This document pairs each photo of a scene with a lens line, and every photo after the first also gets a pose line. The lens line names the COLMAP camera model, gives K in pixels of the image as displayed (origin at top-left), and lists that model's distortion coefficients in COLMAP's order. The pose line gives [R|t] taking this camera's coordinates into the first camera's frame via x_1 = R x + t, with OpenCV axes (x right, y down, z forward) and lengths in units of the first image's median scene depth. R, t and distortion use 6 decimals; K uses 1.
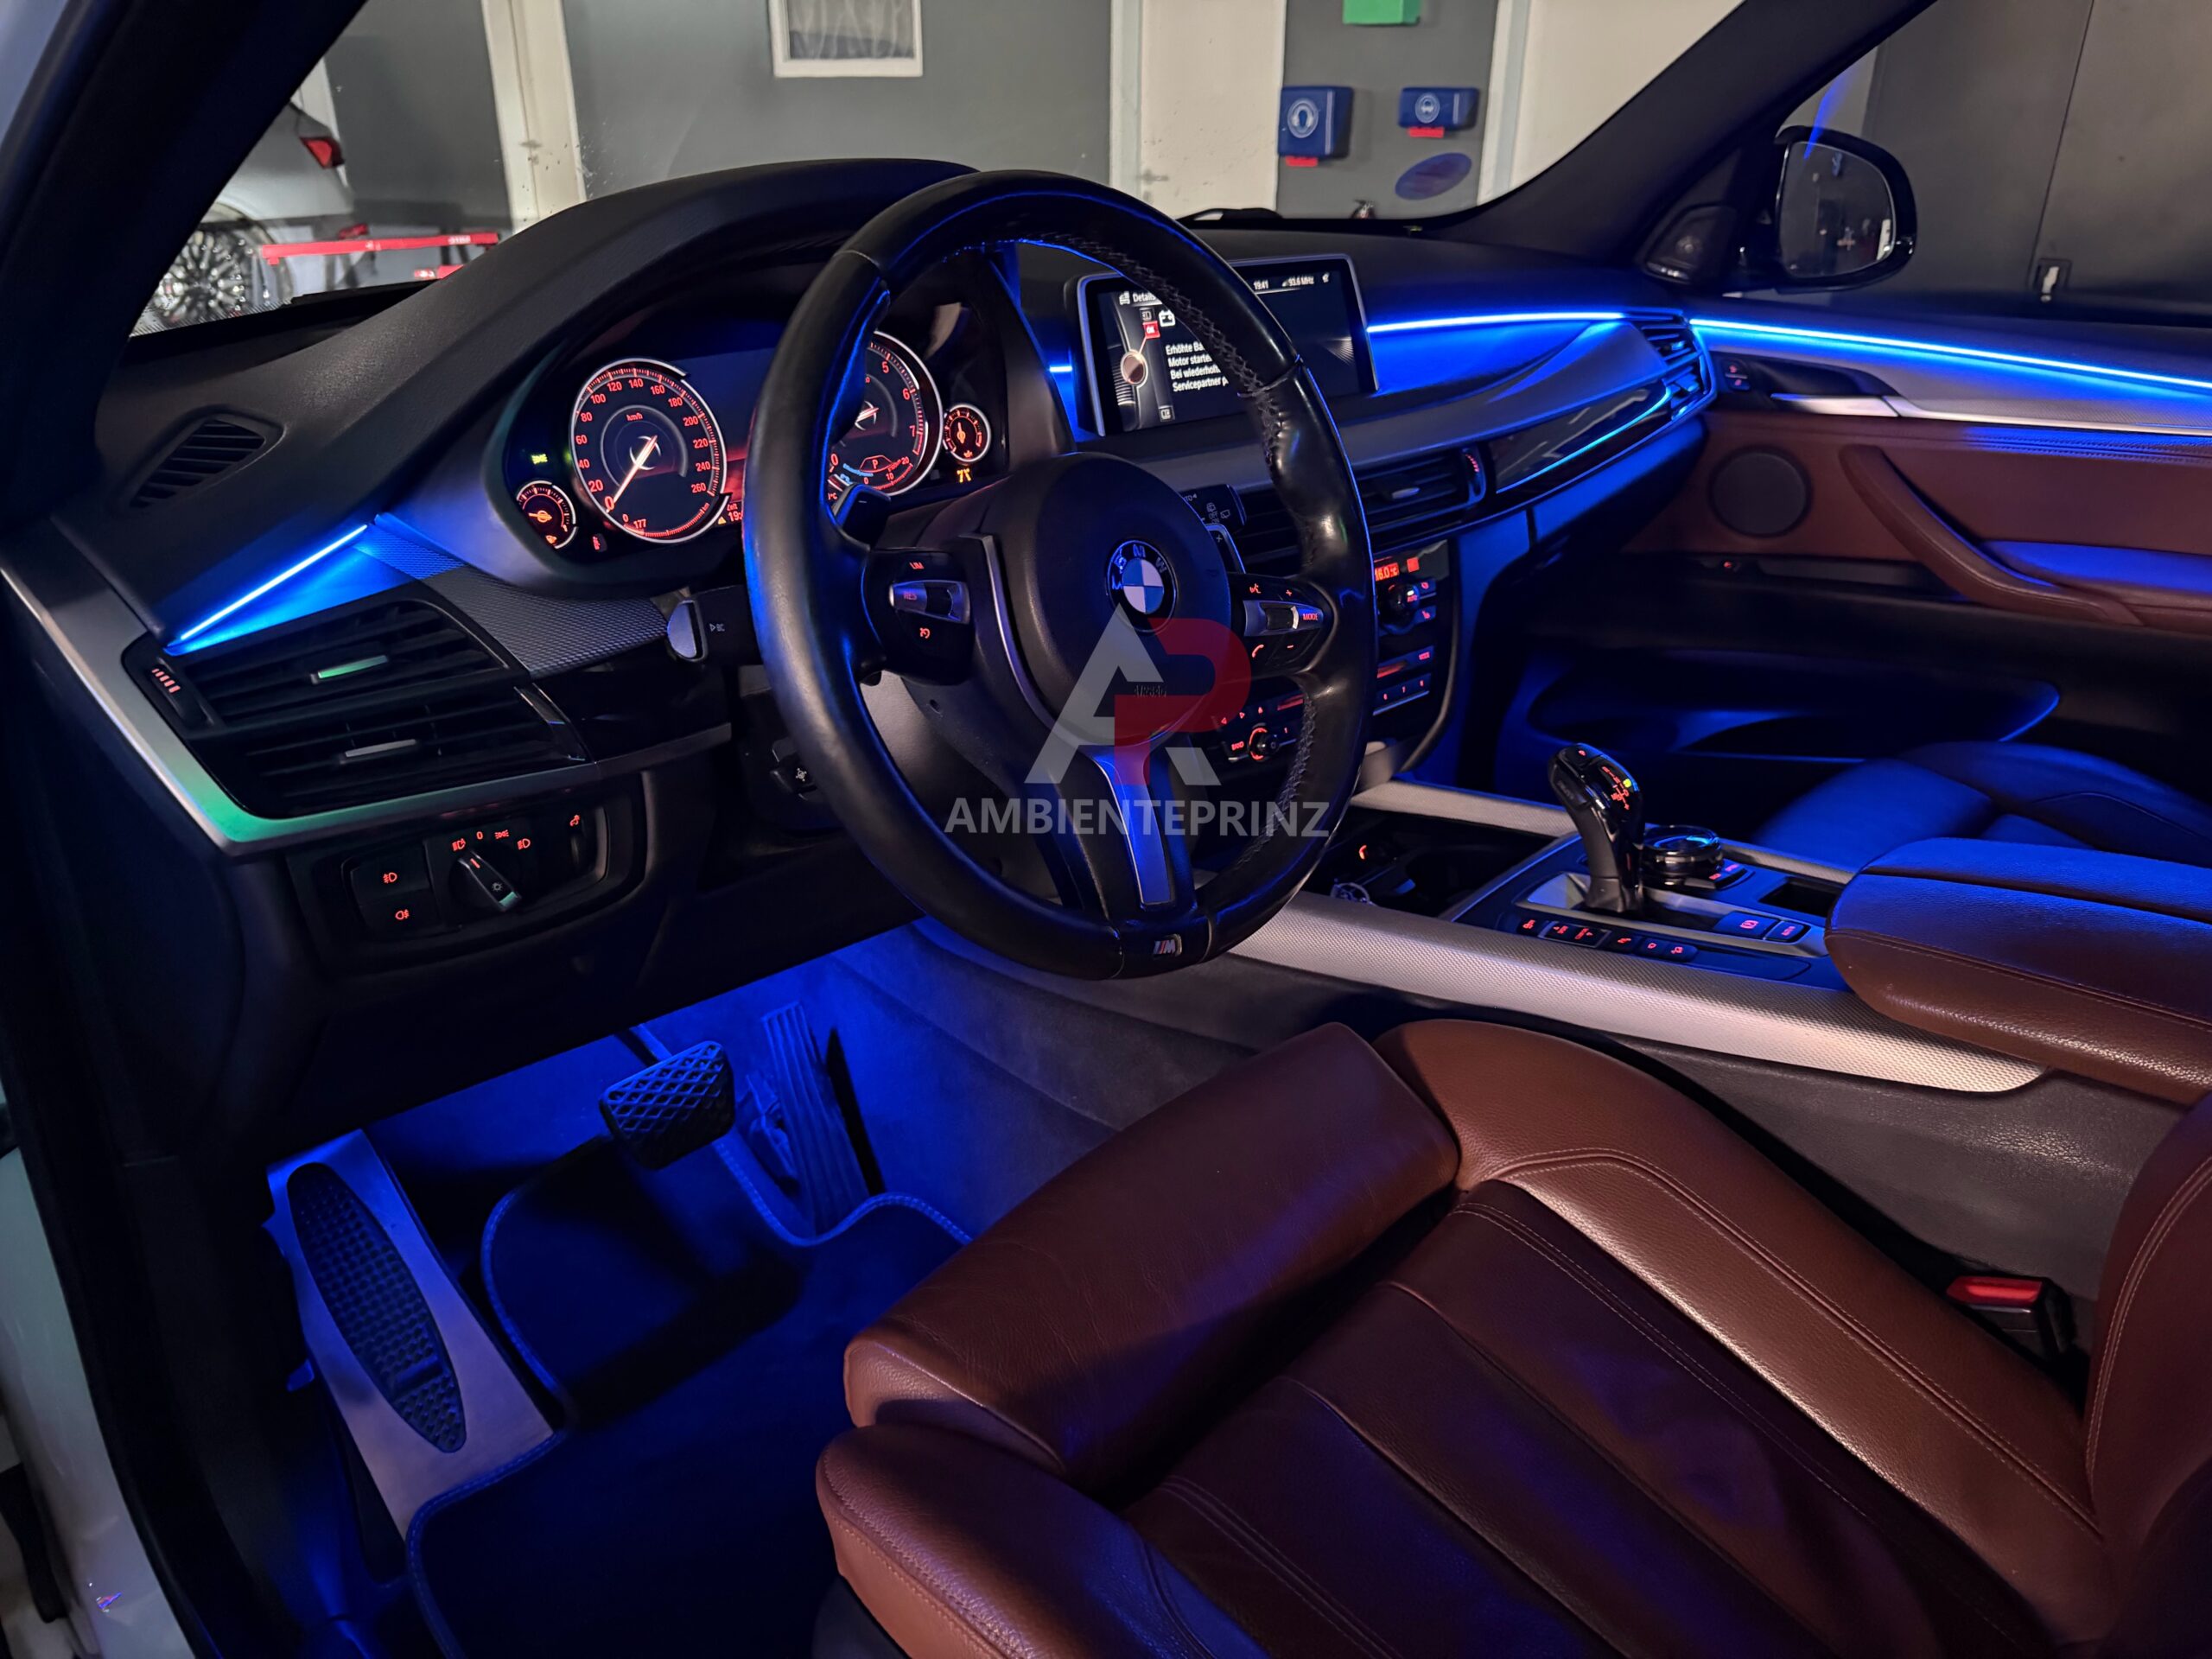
lens RADIAL K [[1557.2, 0, 1112.0], [0, 1557.2, 829.2], [0, 0, 1]] dist [0.102075, -0.159283]
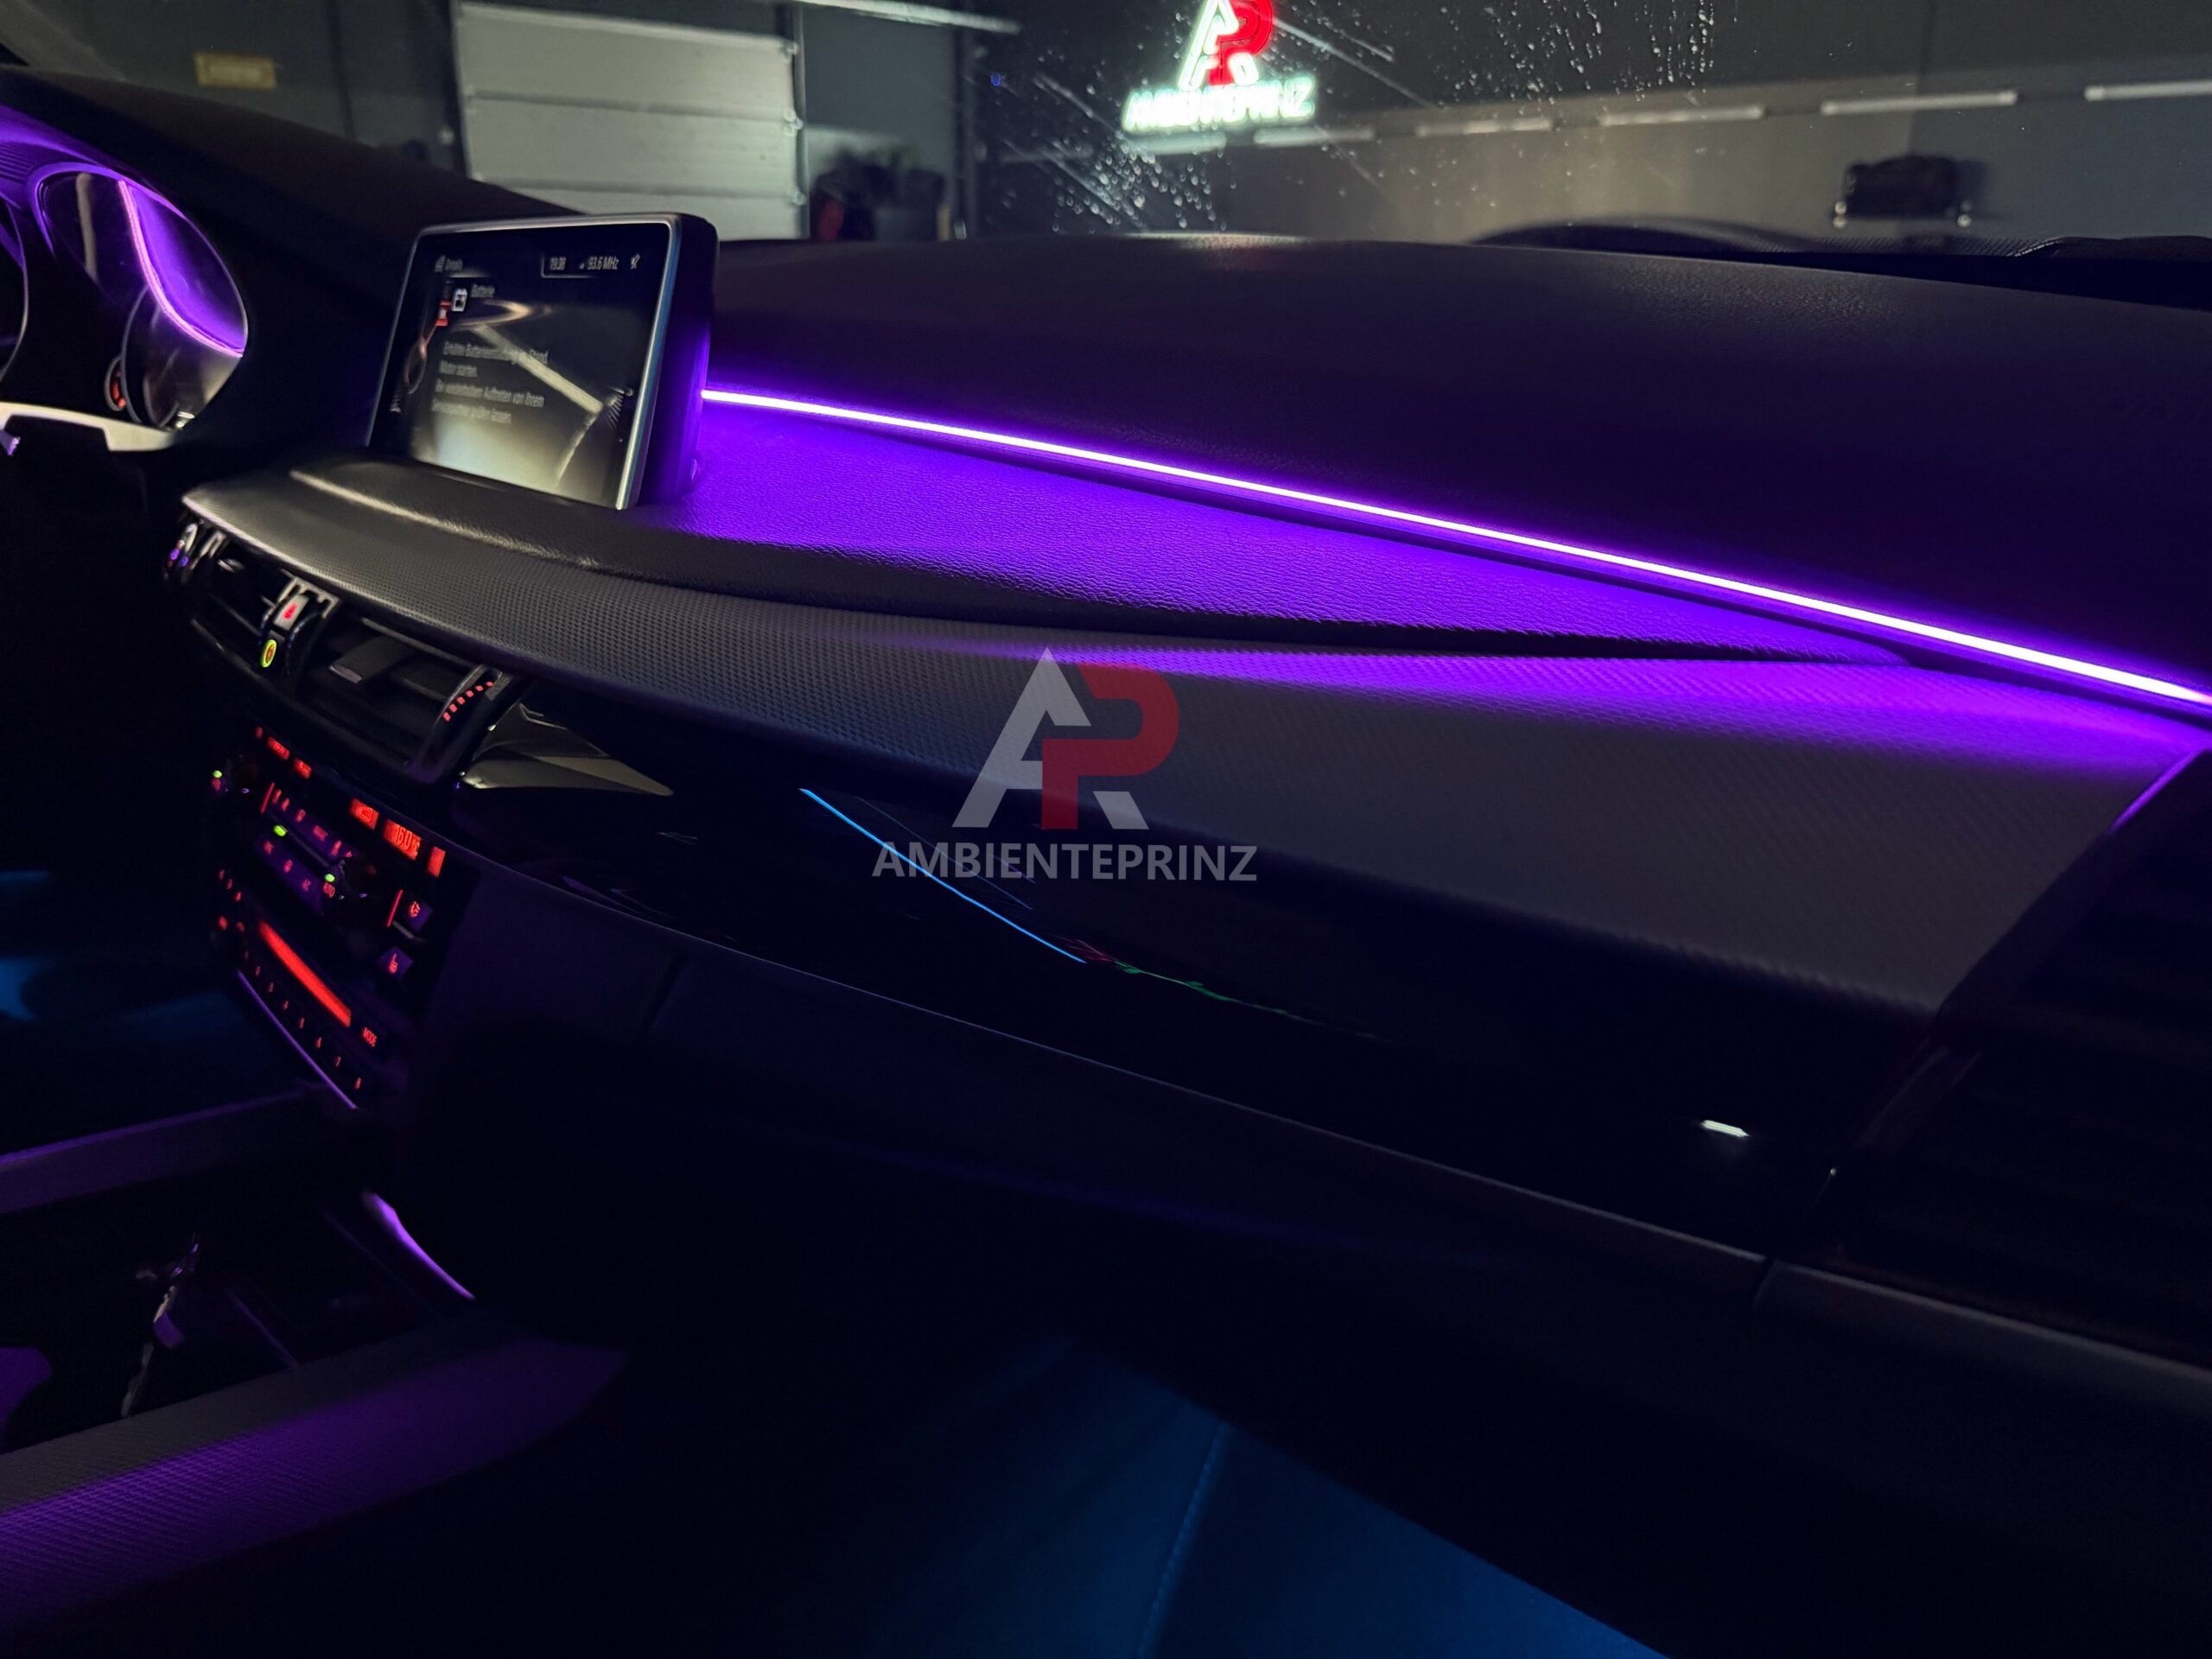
lens RADIAL K [[1612.4, 0, 1107.5], [0, 1612.4, 829.5], [0, 0, 1]] dist [0.001972, 0.001421]
pose [[-0.023105, 0.321318, -0.946689, 0.723615], [-0.424314, 0.854268, 0.300305, -0.457390], [0.905220, 0.408633, 0.116602, 1.272717]]
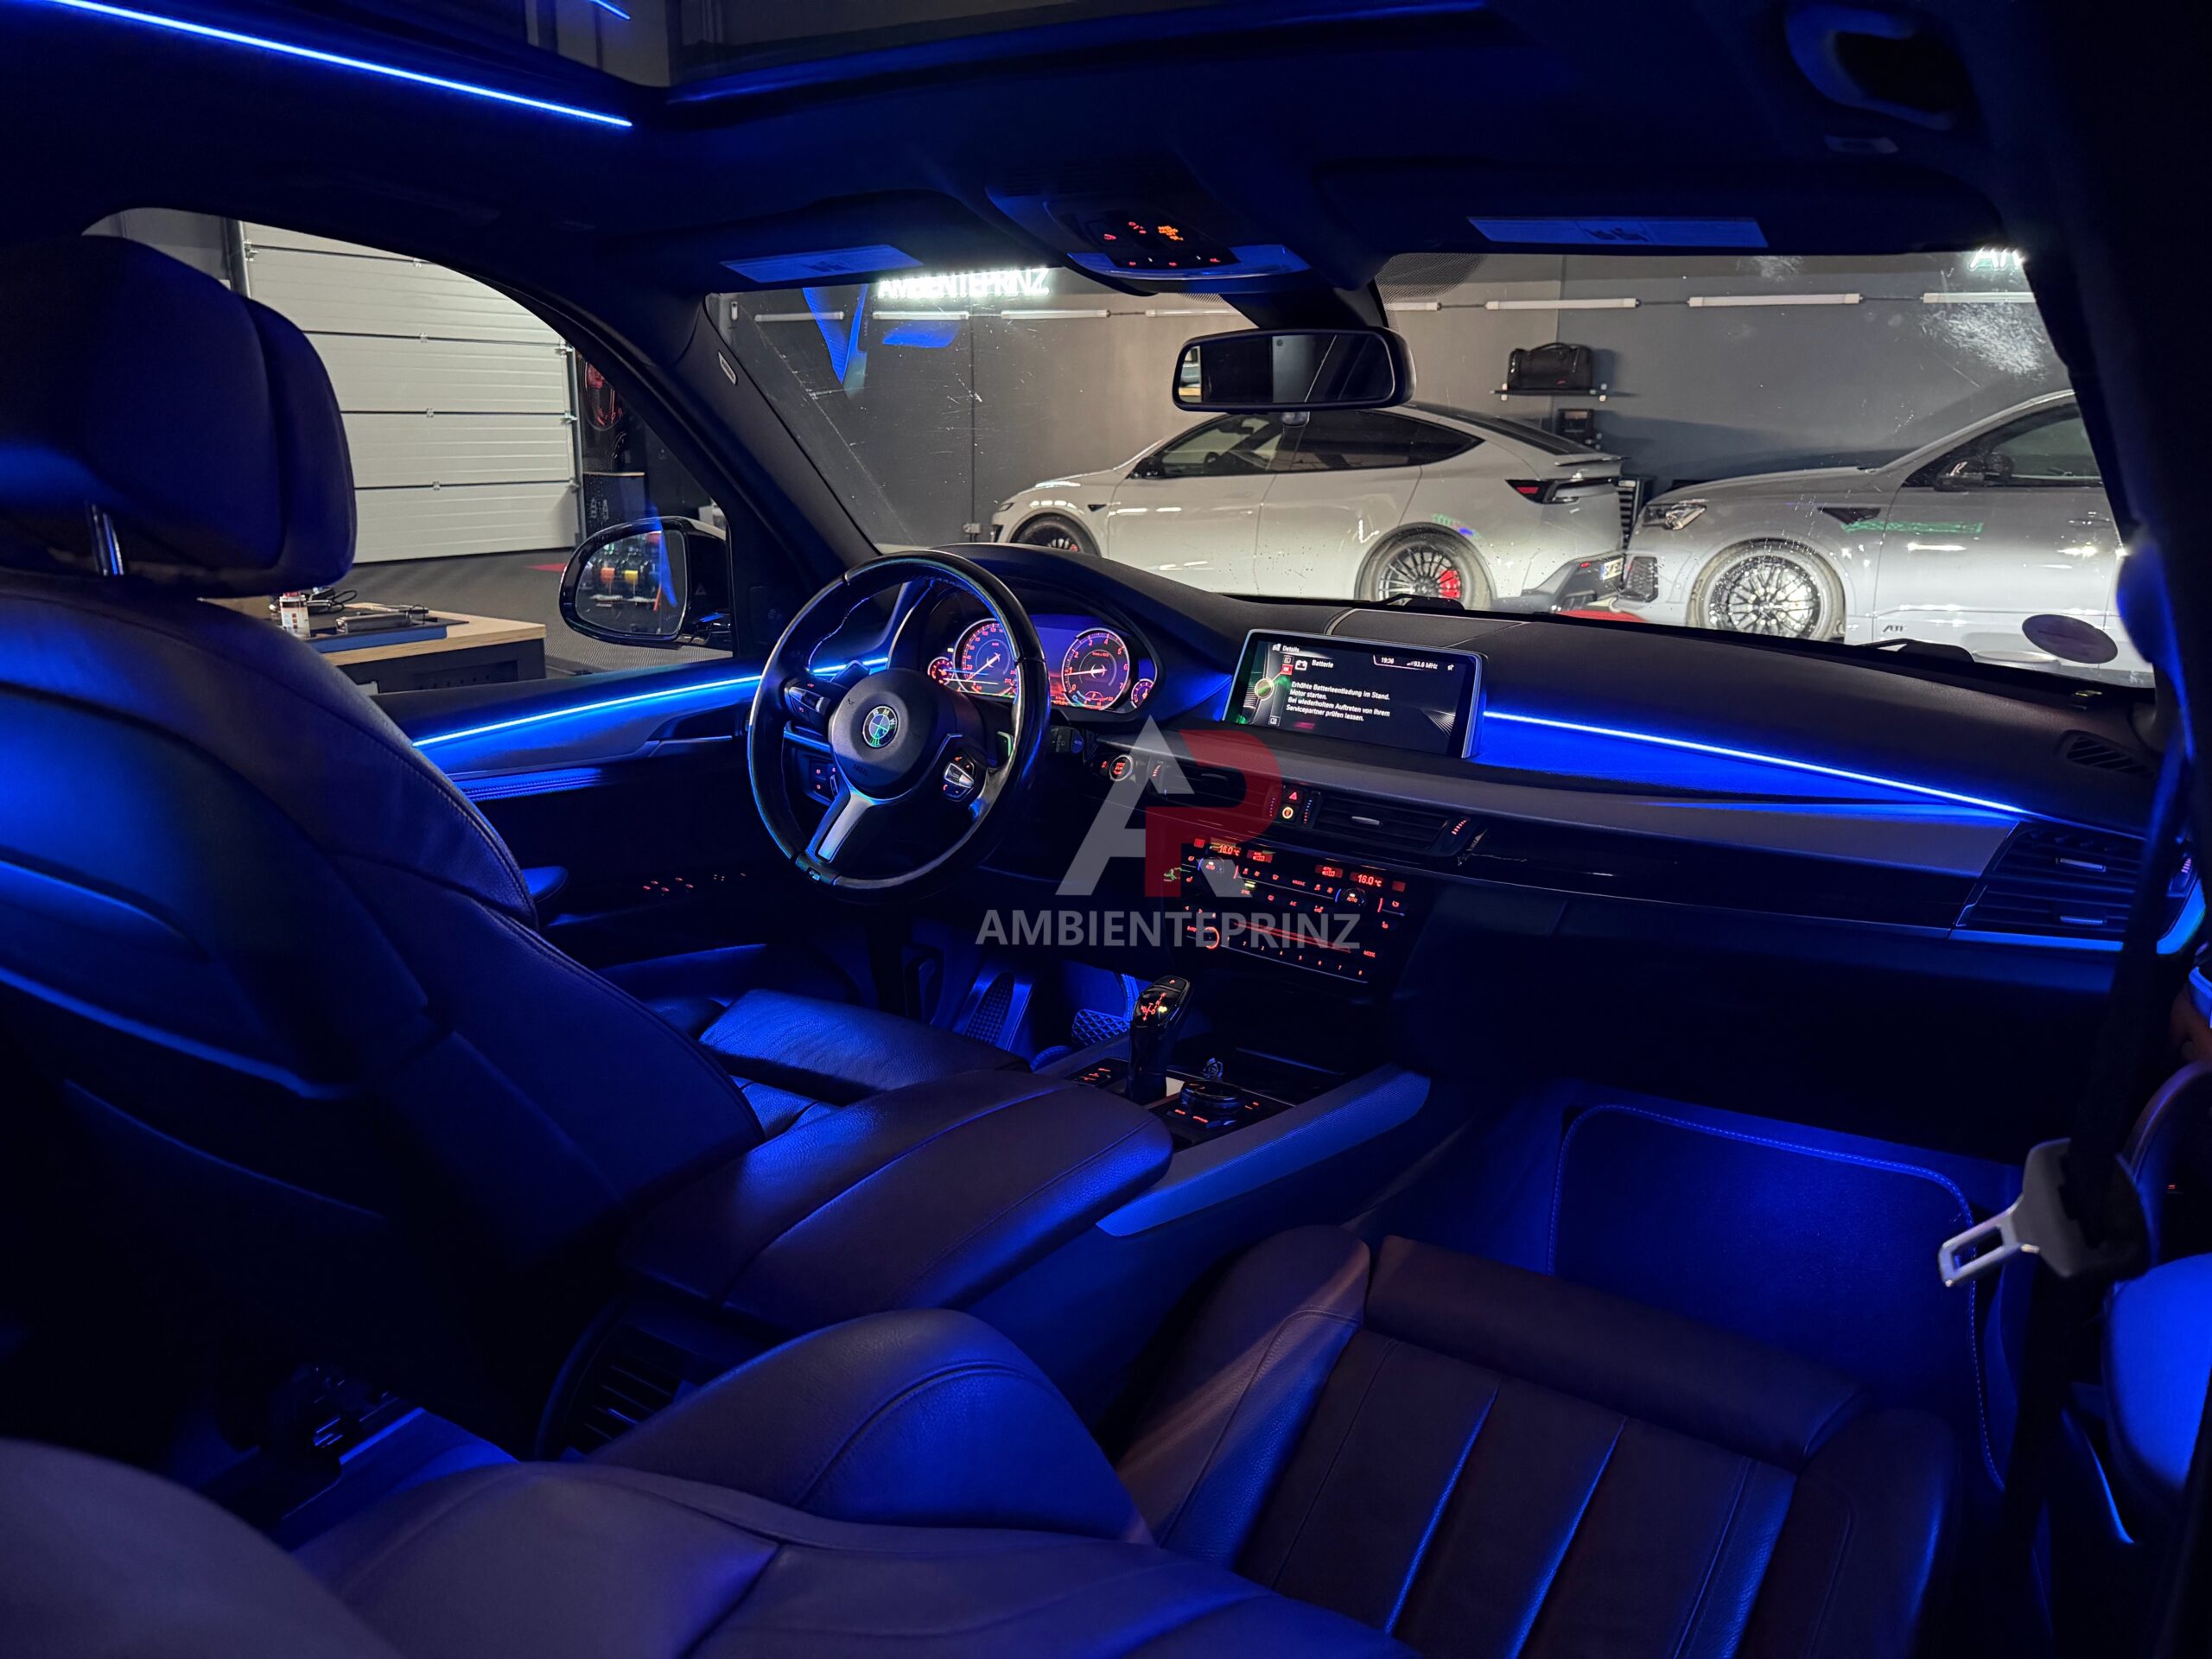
lens RADIAL K [[1563.7, 0, 1109.1], [0, 1563.7, 826.6], [0, 0, 1]] dist [0.080385, -0.117312]
pose [[0.167439, 0.250012, -0.953655, 1.522603], [-0.425265, 0.891007, 0.158922, -0.355226], [0.889446, 0.378947, 0.255511, 0.516353]]
